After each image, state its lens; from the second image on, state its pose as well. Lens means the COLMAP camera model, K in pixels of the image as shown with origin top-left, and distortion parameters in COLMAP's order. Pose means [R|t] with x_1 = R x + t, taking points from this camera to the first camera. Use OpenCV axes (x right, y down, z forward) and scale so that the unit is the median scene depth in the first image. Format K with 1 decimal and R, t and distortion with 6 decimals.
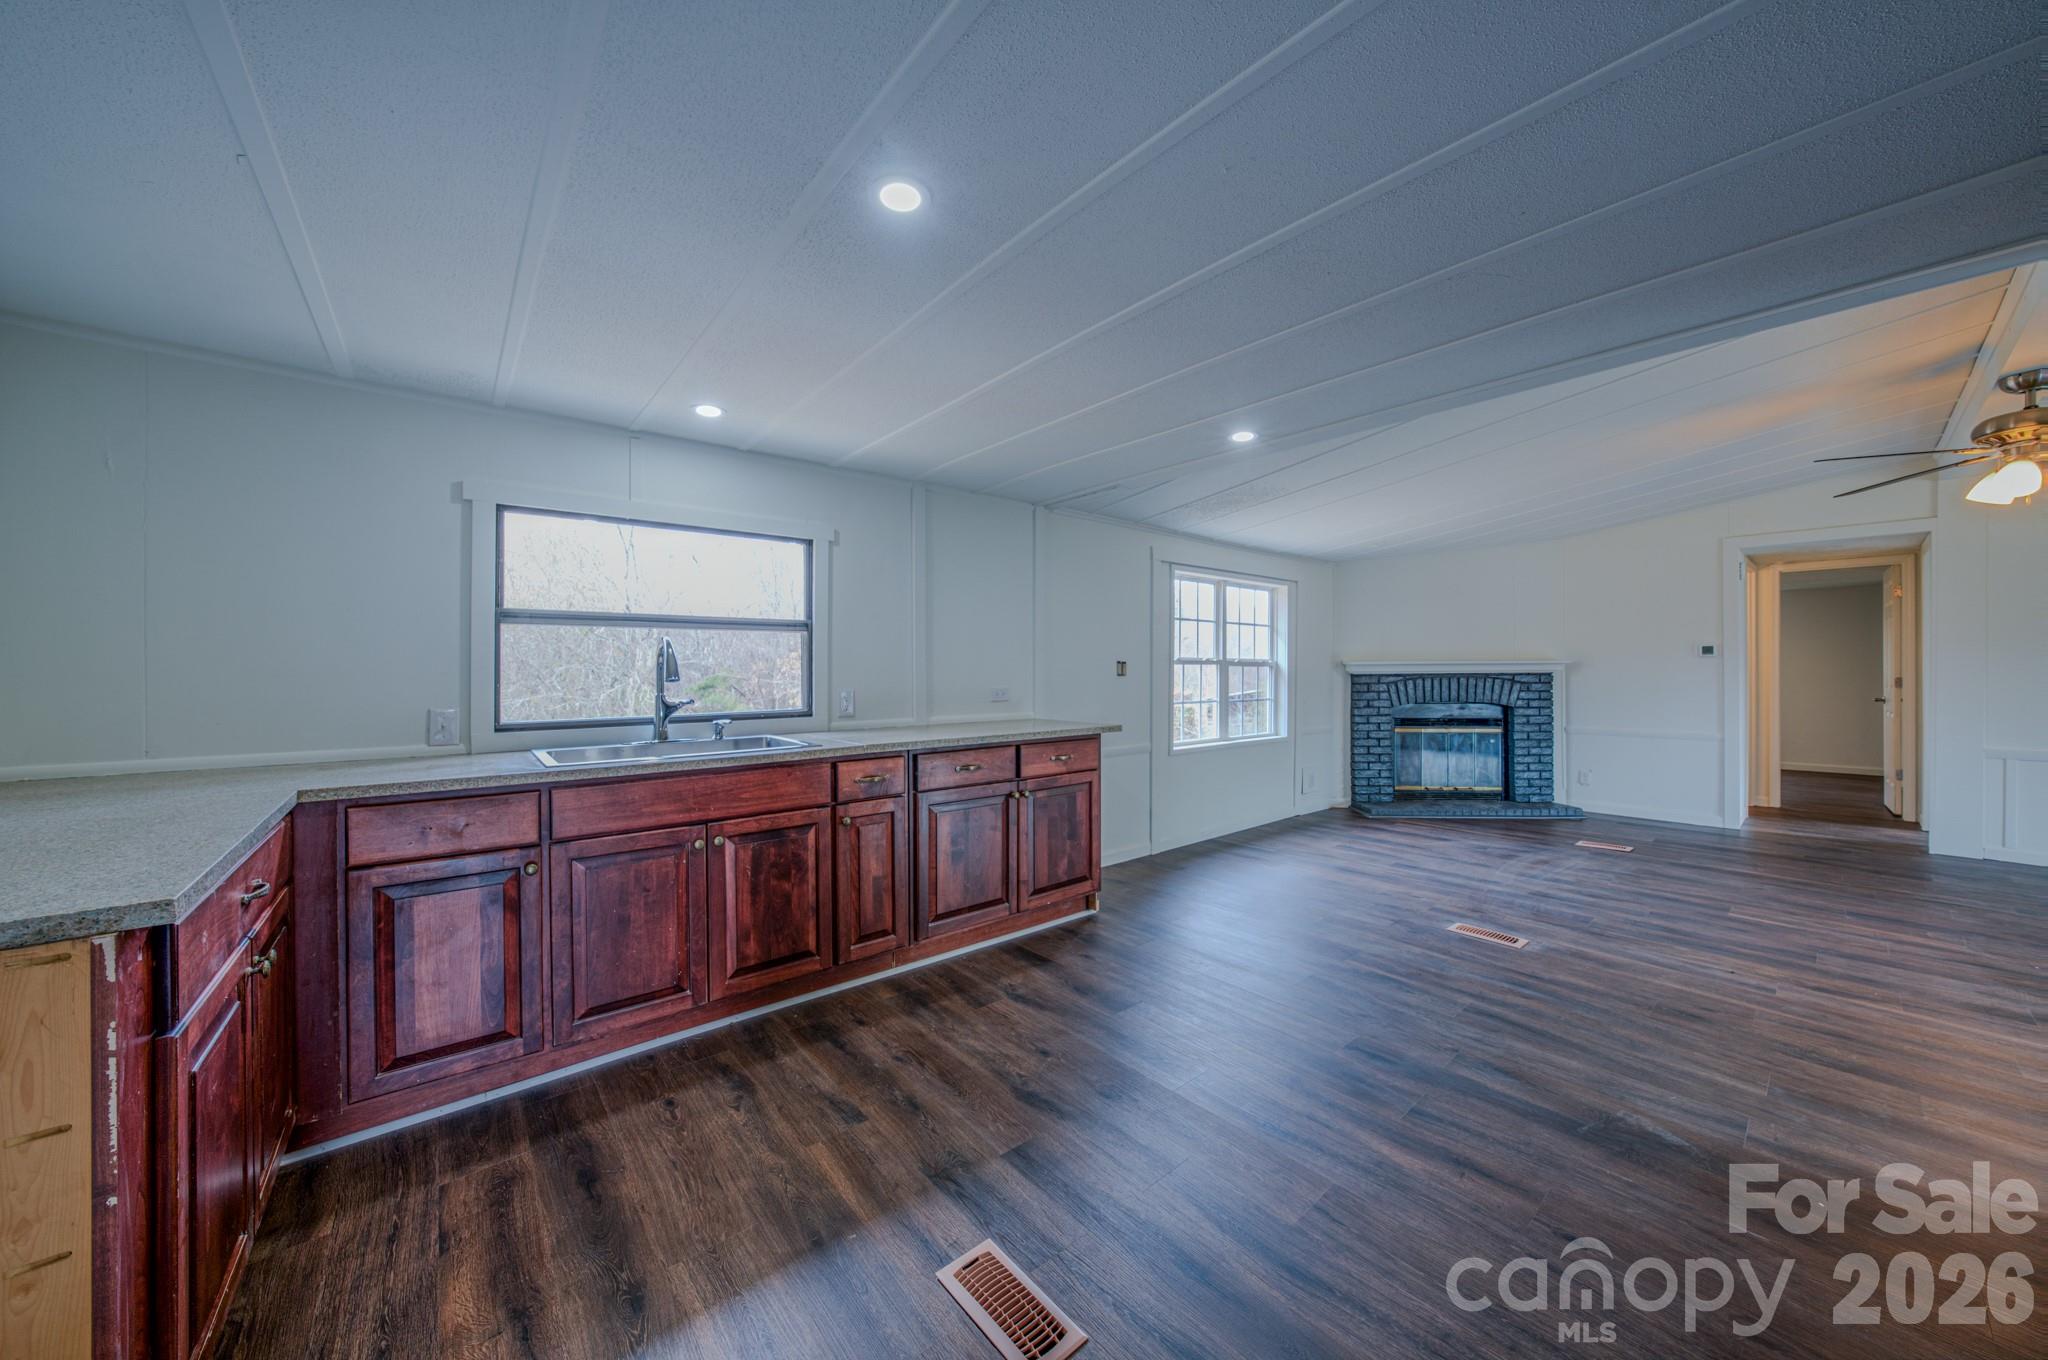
lens RADIAL K [[707.3, 0, 1014.9], [0, 707.3, 669.7], [0, 0, 1]] dist [-0.031809, 0.007079]
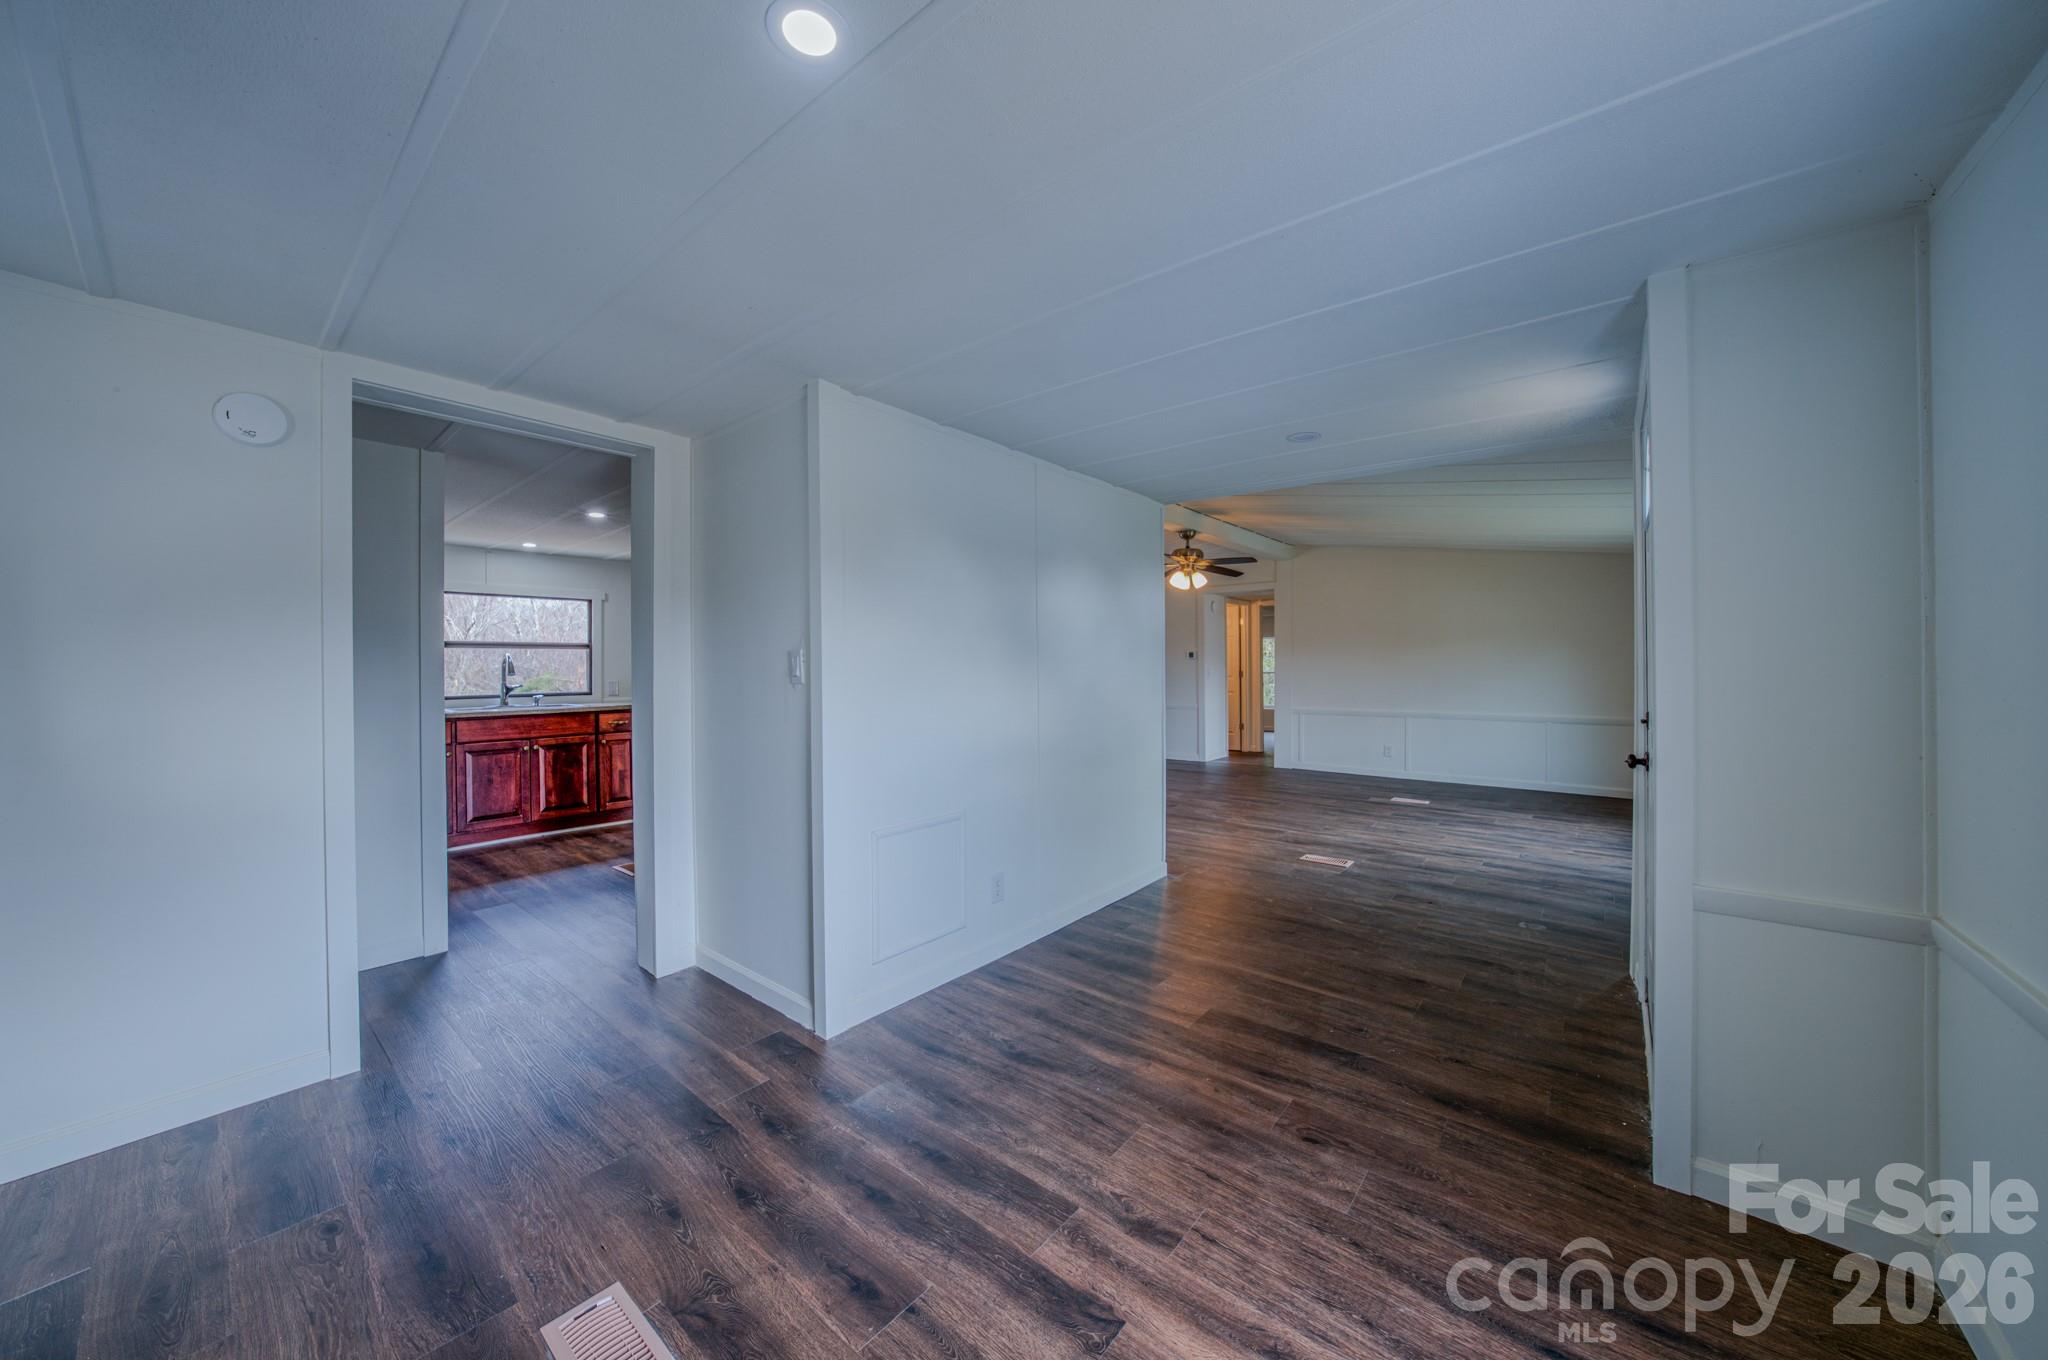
lens RADIAL K [[707.3, 0, 1014.9], [0, 707.3, 669.7], [0, 0, 1]] dist [-0.031809, 0.007079]
pose [[0.980368, -0.007561, 0.197031, 0.558231], [0.008269, 0.999962, -0.002772, 0.017608], [-0.197003, 0.004346, 0.980393, -1.295260]]
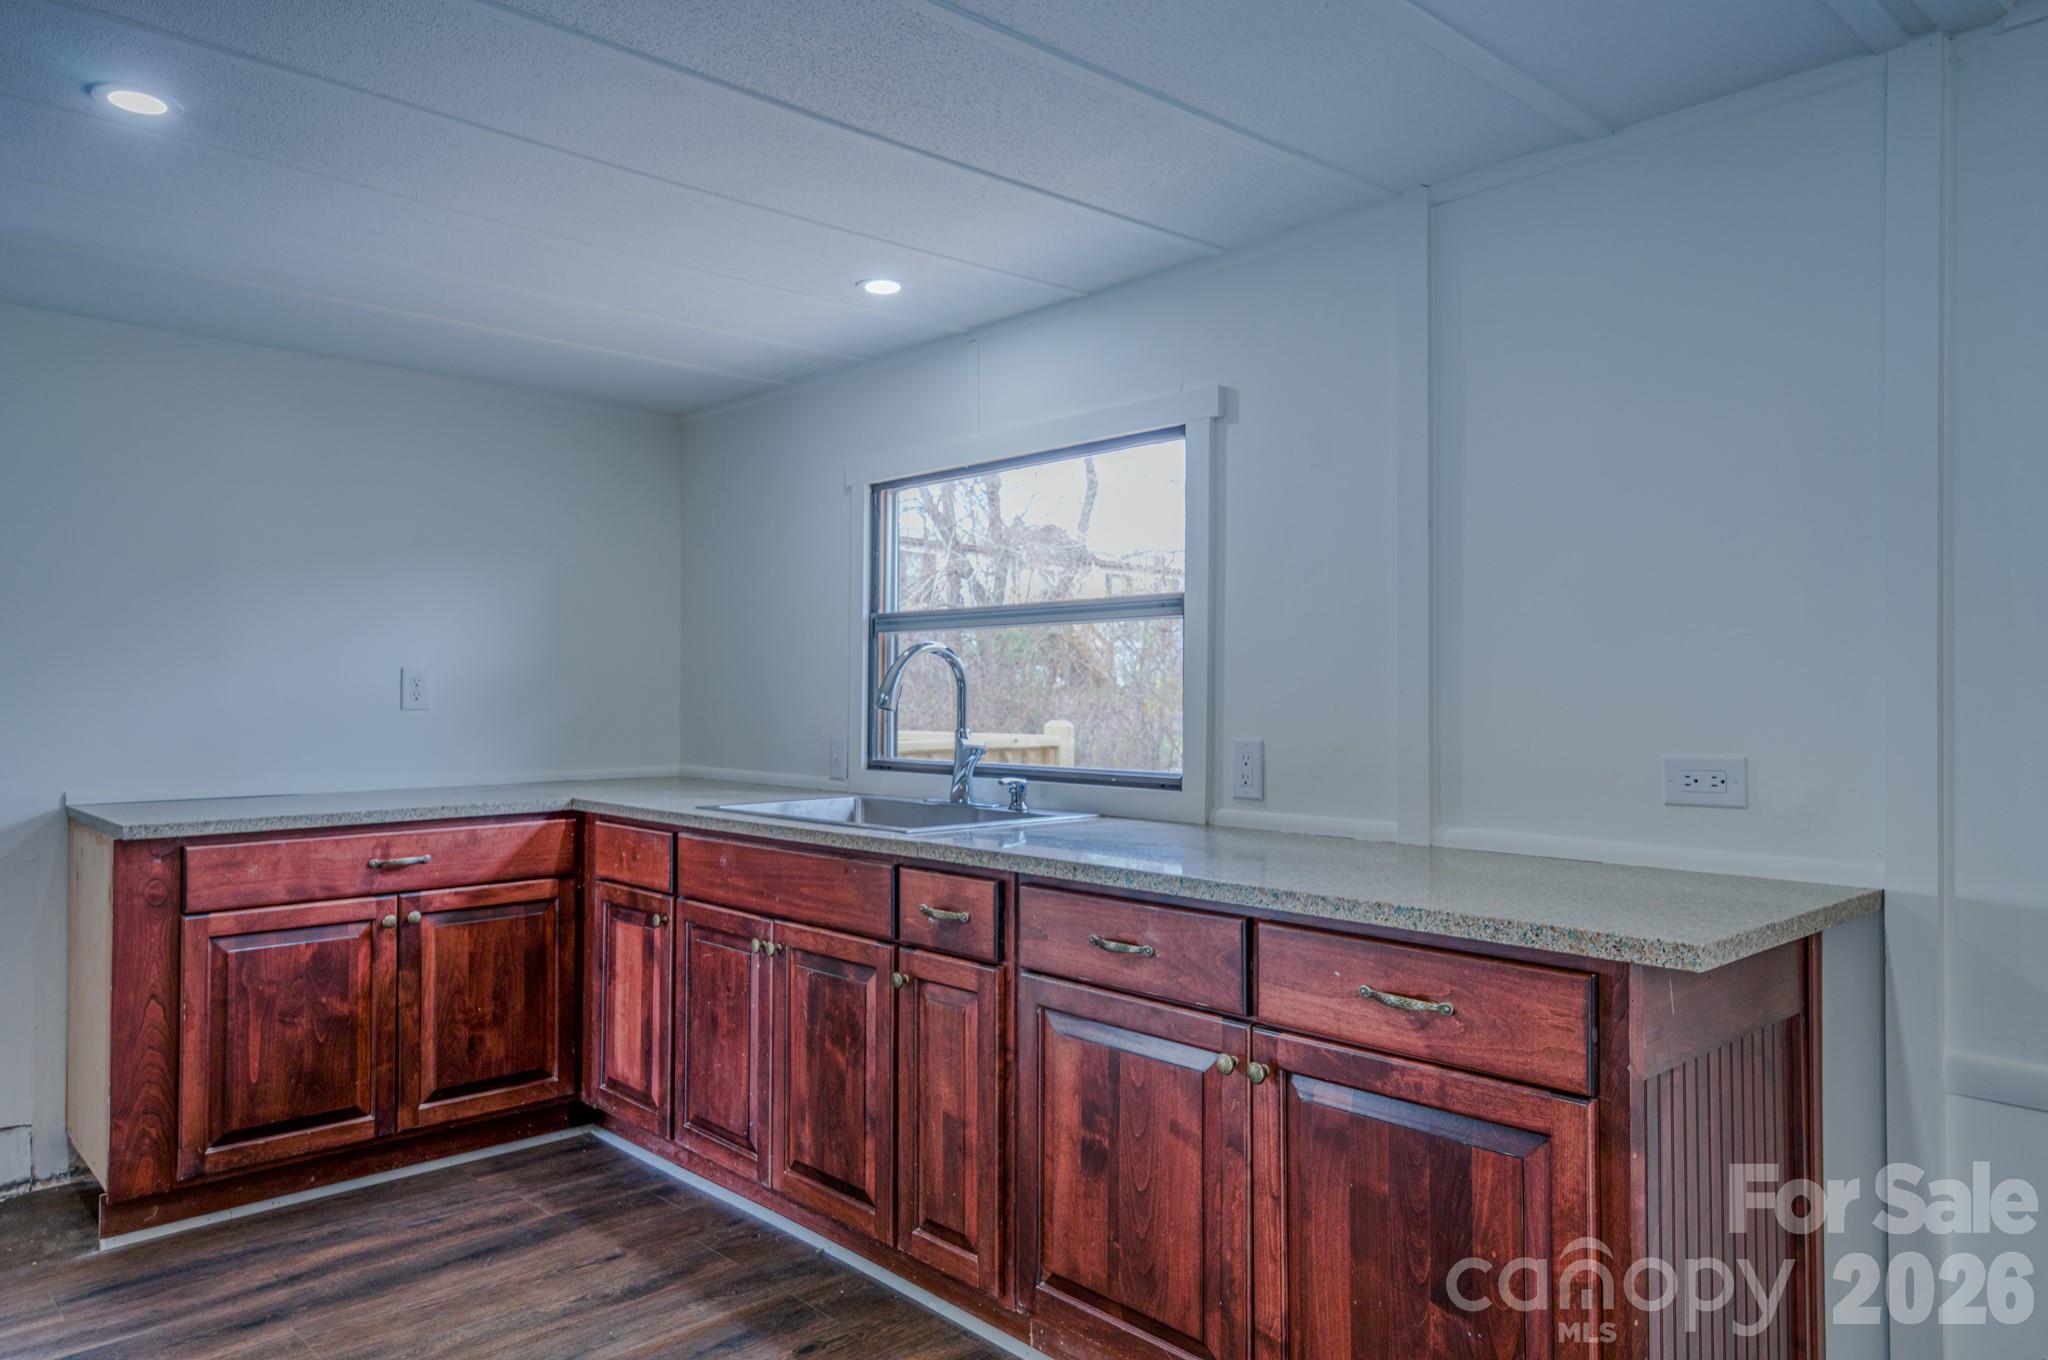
lens RADIAL K [[1379.2, 0, 1024.0], [0, 1379.2, 680.0], [0, 0, 1]] dist [0.042030, 0.001952]
pose [[0.048681, -0.004838, -0.998803, 0.817474], [-0.003060, 0.999983, -0.004993, -0.005059], [0.998810, 0.003299, 0.048666, 1.059286]]
